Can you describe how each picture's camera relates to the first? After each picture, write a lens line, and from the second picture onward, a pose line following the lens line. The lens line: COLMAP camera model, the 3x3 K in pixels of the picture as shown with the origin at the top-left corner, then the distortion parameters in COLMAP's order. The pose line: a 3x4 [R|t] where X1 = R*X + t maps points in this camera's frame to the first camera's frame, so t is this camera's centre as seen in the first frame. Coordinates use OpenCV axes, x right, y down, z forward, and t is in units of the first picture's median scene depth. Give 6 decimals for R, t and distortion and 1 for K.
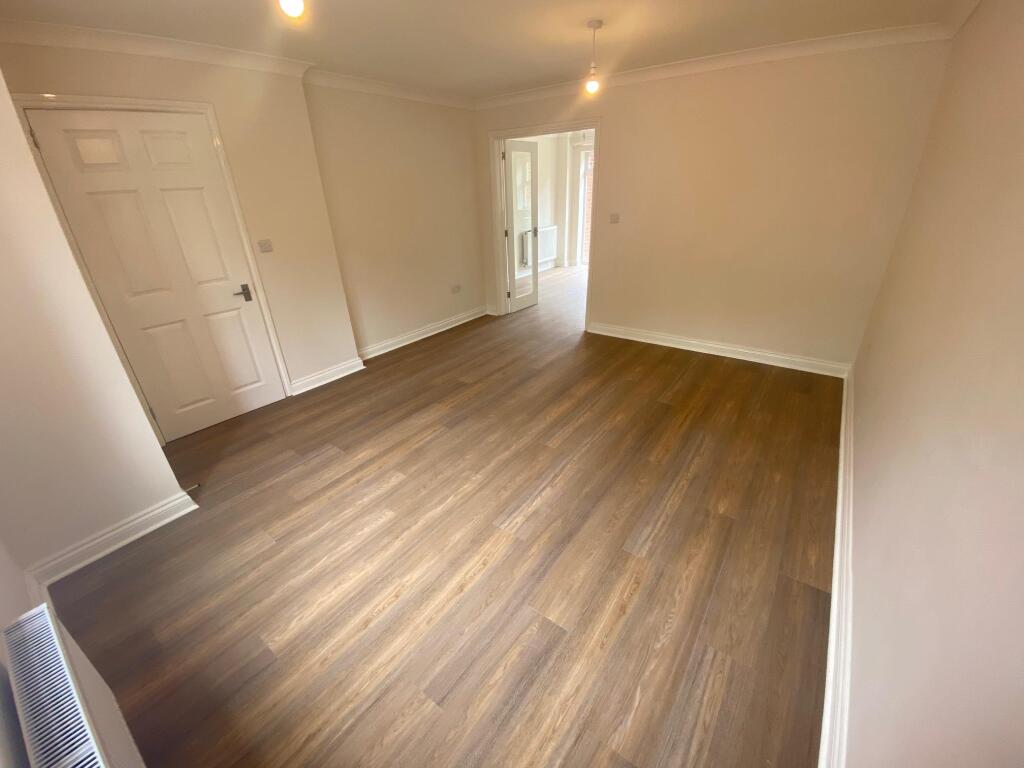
lens RADIAL K [[421.9, 0, 509.2], [0, 421.9, 387.7], [0, 0, 1]] dist [0.000076, -0.000047]
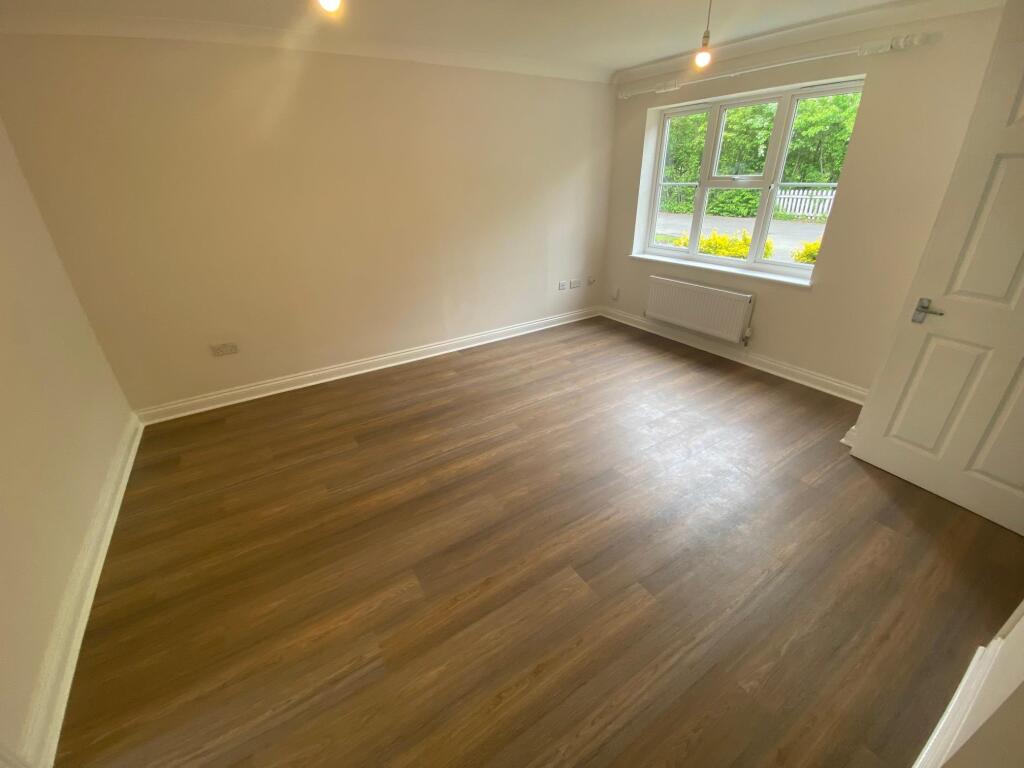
lens RADIAL K [[421.9, 0, 509.2], [0, 421.9, 387.7], [0, 0, 1]] dist [0.000076, -0.000047]
pose [[-0.933575, -0.104074, 0.342937, -0.262778], [0.206147, 0.626800, 0.751415, -0.785302], [-0.293156, 0.772198, -0.563711, 1.669673]]
